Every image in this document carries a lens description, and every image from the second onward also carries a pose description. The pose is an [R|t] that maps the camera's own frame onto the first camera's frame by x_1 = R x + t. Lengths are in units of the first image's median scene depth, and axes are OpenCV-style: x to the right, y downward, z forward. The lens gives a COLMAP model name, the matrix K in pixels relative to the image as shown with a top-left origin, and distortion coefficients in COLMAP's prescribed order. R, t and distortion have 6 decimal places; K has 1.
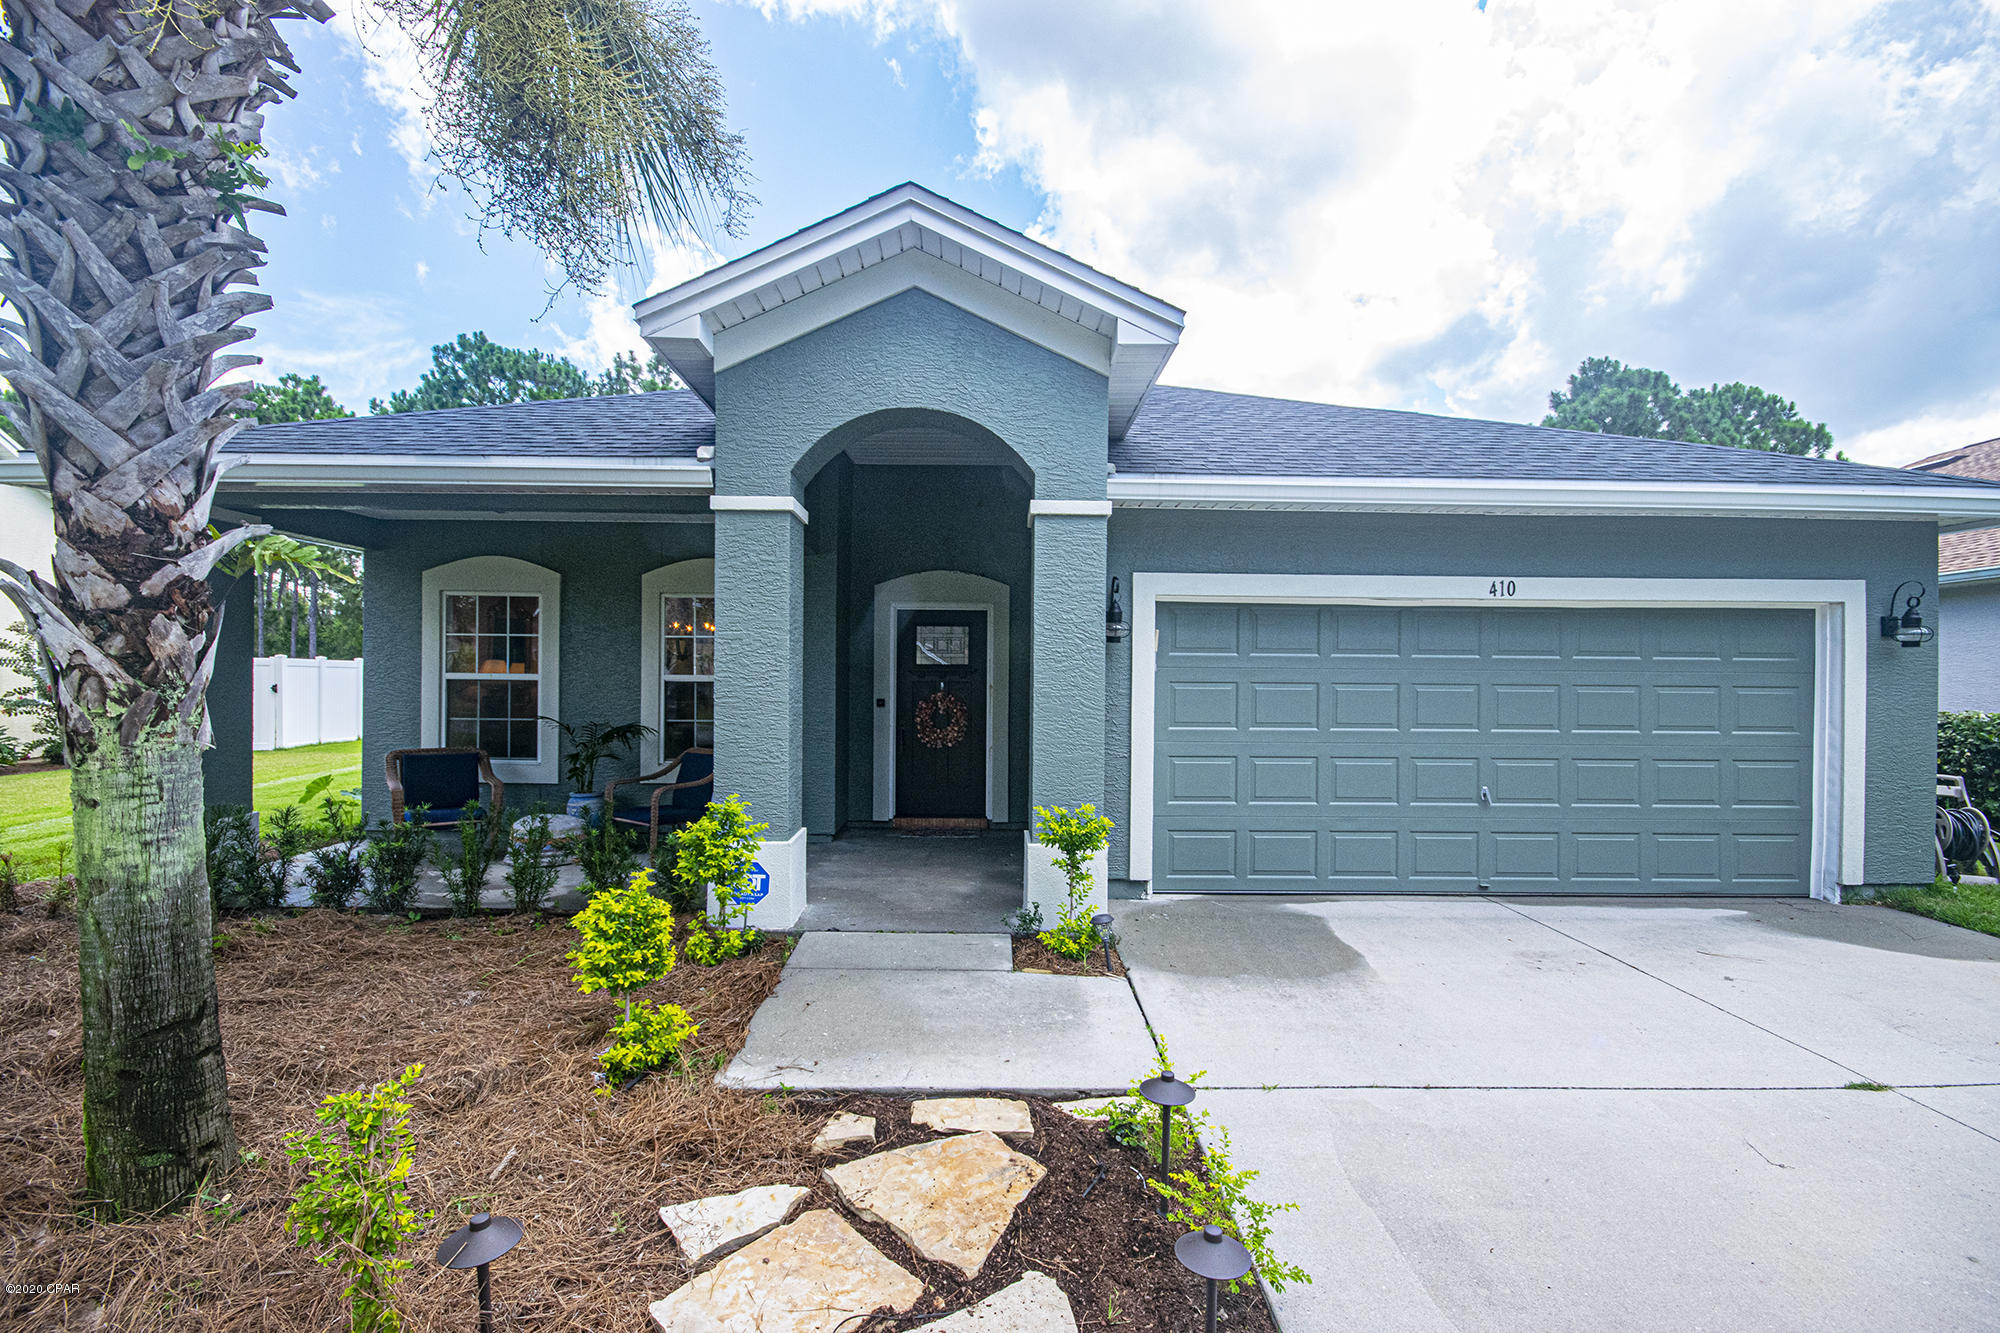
lens RADIAL K [[882.9, 0, 1003.9], [0, 882.9, 668.3], [0, 0, 1]] dist [0.001674, -0.002507]
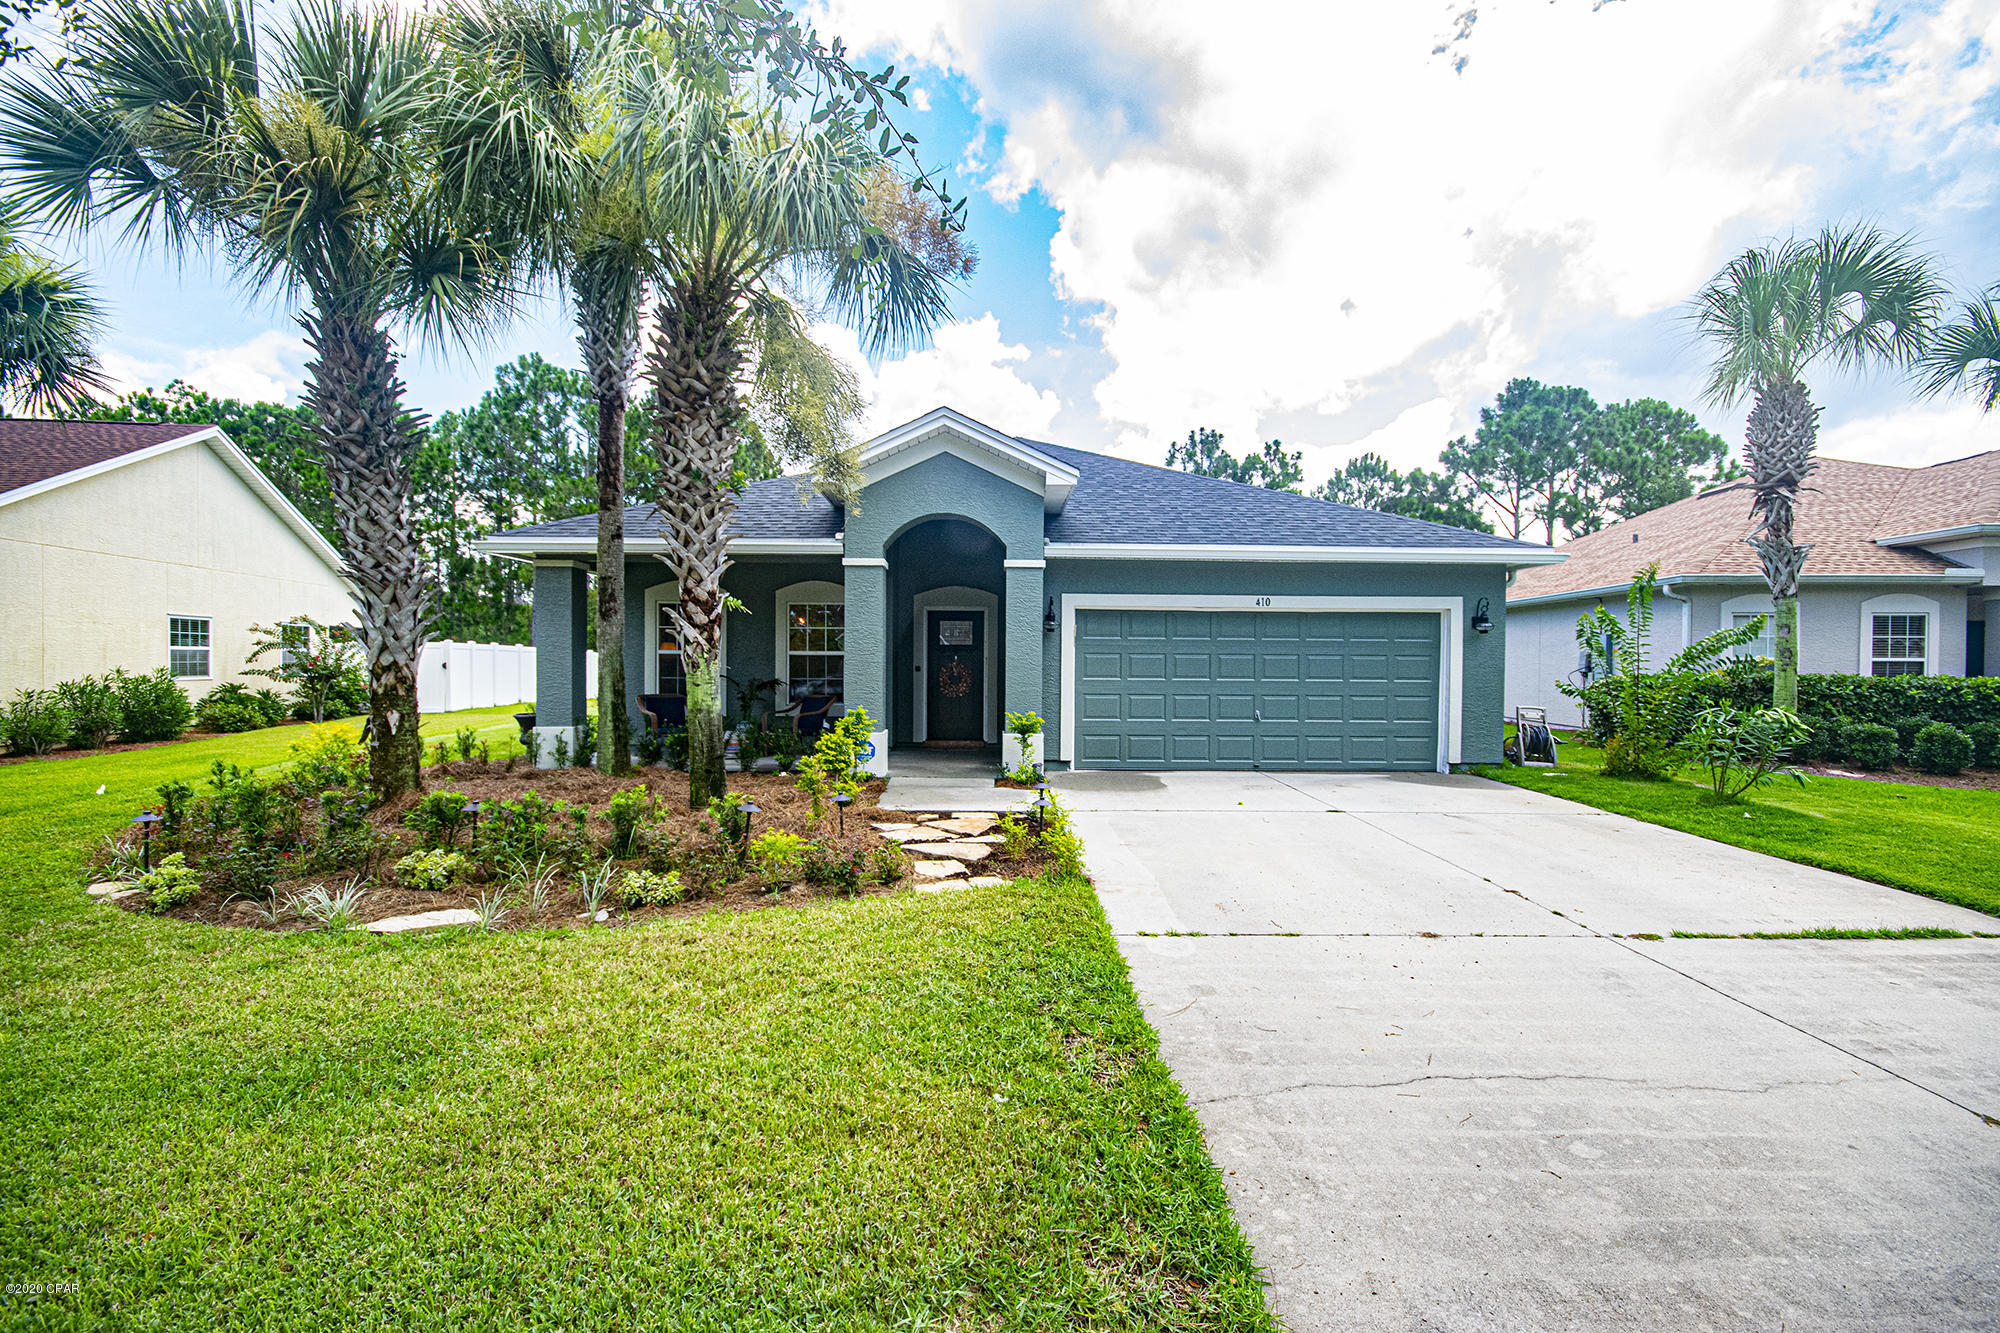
lens RADIAL K [[882.9, 0, 999.0], [0, 882.9, 665.8], [0, 0, 1]] dist [0.001674, -0.002507]
pose [[0.999966, -0.001693, -0.008021, 0.028342], [0.001809, 0.999893, 0.014483, 0.015062], [0.007995, -0.014497, 0.999863, -0.820387]]
